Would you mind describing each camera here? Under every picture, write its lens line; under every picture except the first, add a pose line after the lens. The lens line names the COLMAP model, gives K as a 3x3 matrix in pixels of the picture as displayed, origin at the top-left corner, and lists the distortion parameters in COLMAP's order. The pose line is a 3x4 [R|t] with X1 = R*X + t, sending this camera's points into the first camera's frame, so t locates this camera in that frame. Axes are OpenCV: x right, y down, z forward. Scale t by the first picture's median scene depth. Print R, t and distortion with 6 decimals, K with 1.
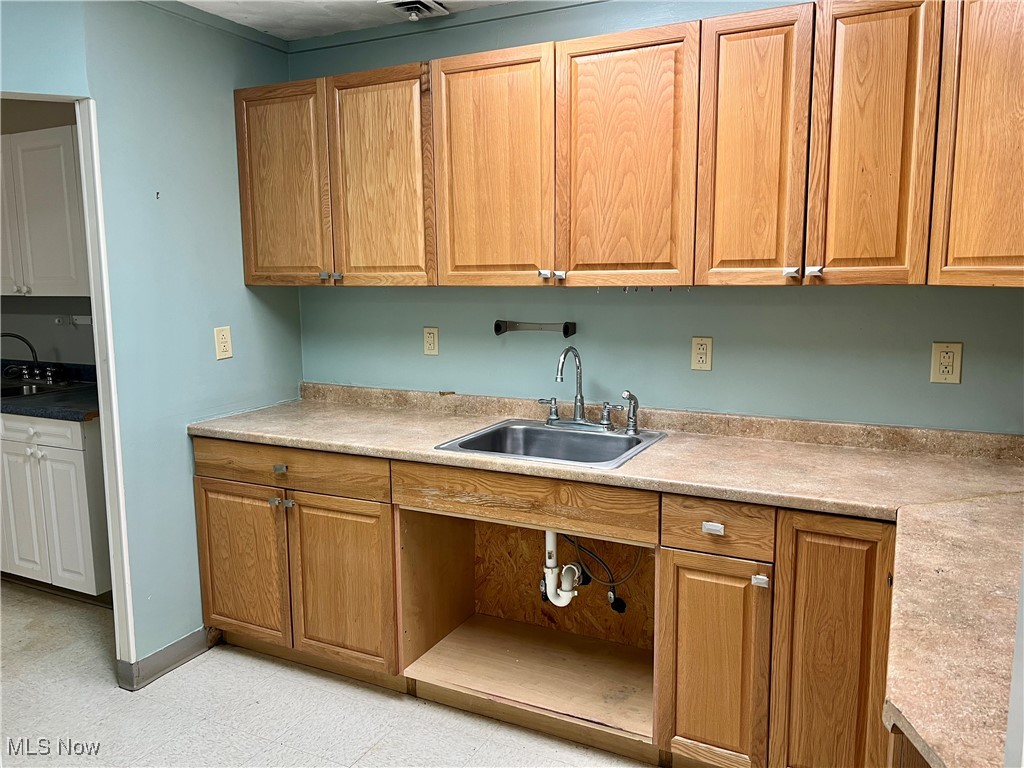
lens RADIAL K [[764.6, 0, 512.0], [0, 764.6, 384.0], [0, 0, 1]] dist [0.050639, -0.004342]
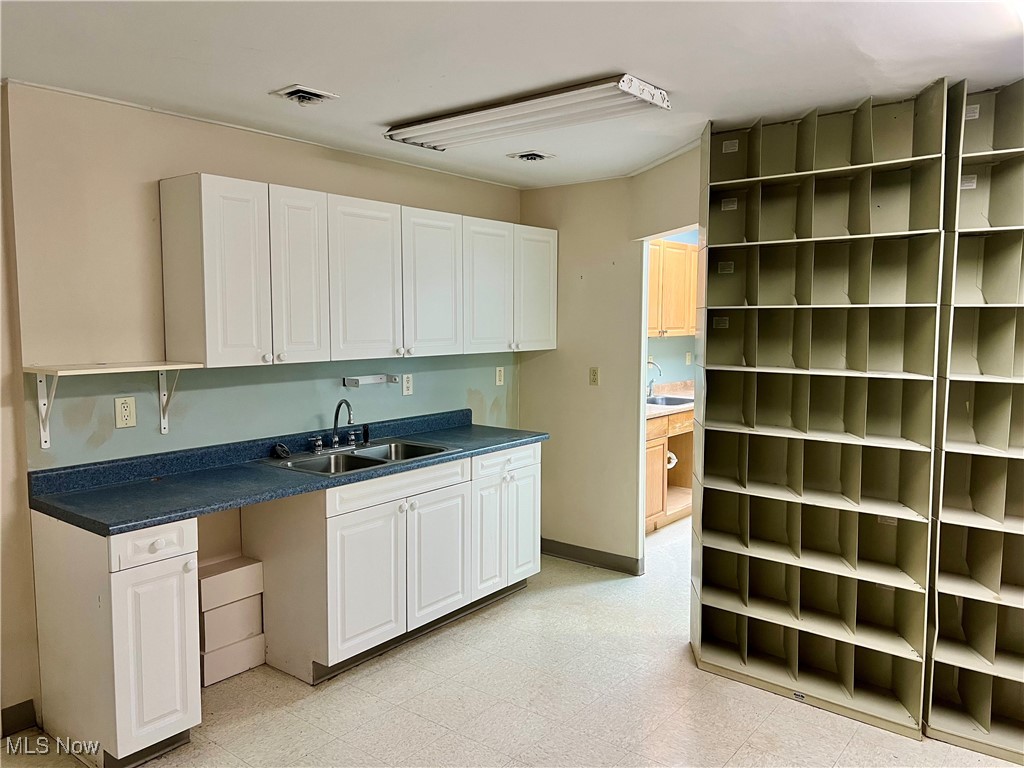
lens RADIAL K [[764.6, 0, 512.0], [0, 764.6, 384.0], [0, 0, 1]] dist [0.050639, -0.004342]
pose [[0.198804, -0.071759, 0.977408, -1.775350], [0.141188, 0.989009, 0.043894, -0.111525], [-0.969816, 0.129272, 0.206751, 0.715912]]
